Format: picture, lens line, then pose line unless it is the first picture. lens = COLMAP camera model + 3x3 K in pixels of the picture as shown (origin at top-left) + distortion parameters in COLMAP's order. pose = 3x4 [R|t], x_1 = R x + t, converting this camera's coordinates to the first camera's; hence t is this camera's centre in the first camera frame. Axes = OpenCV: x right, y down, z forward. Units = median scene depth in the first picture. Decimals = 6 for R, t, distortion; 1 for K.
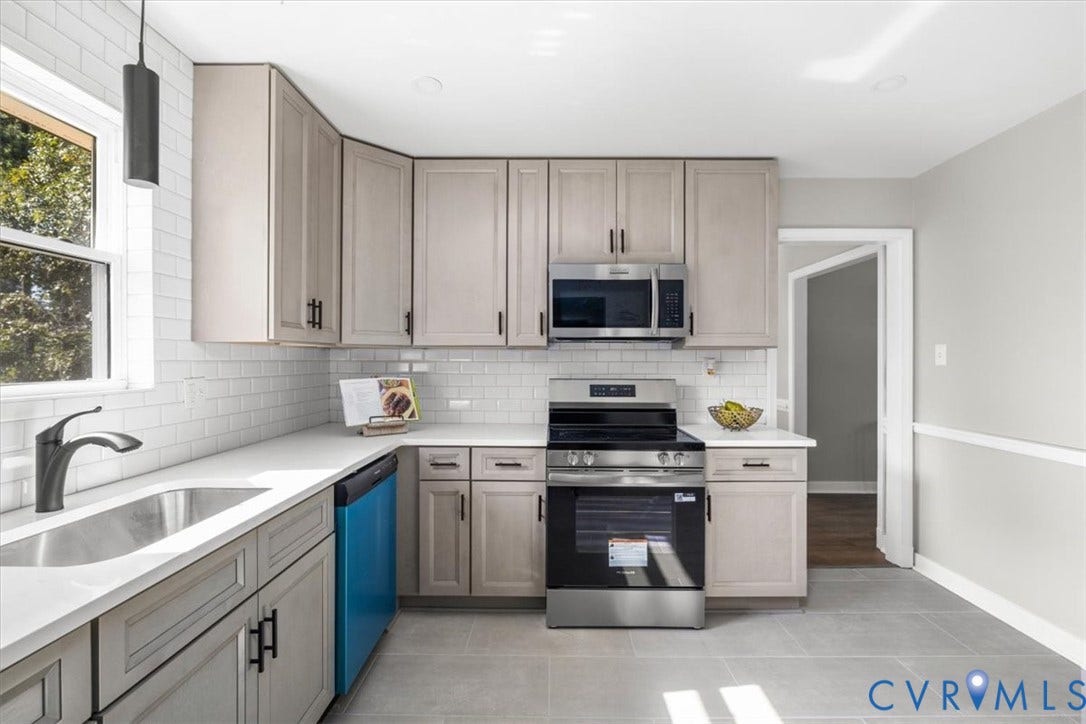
lens RADIAL K [[494.0, 0, 540.7], [0, 494.0, 360.0], [0, 0, 1]] dist [-0.003446, -0.000078]
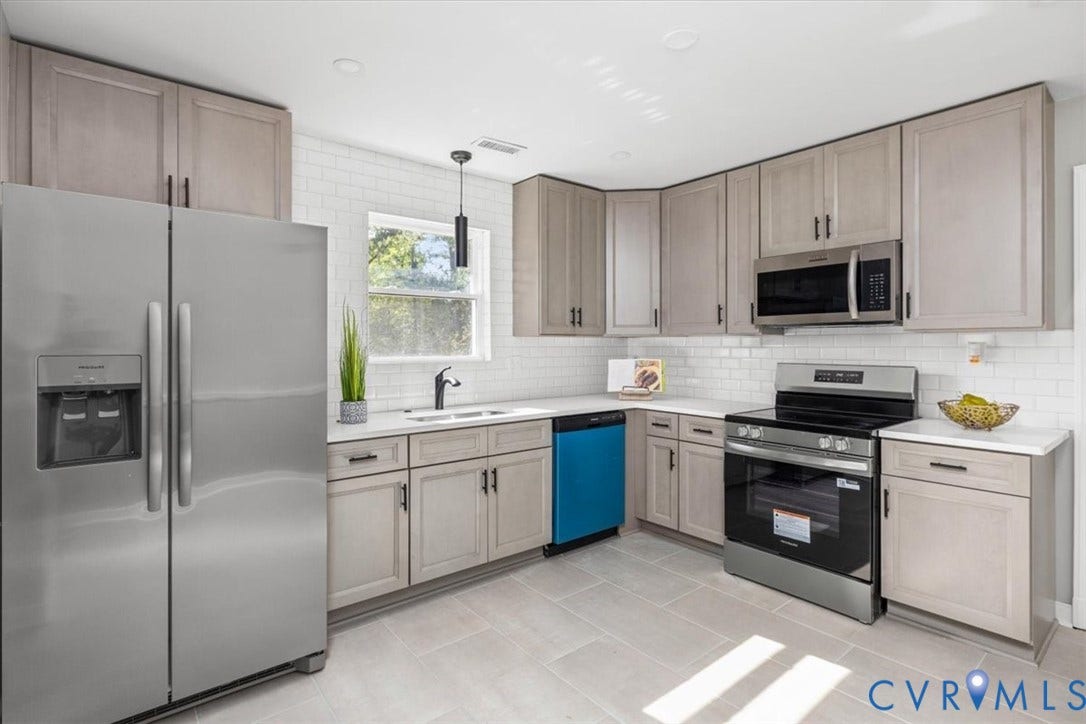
lens RADIAL K [[523.6, 0, 547.9], [0, 523.6, 345.2], [0, 0, 1]] dist [0.000165, 0.000211]
pose [[0.649974, -0.002749, -0.759951, 0.627212], [0.003787, 0.999993, -0.000379, -0.001917], [0.759947, -0.002632, 0.649980, -0.125156]]
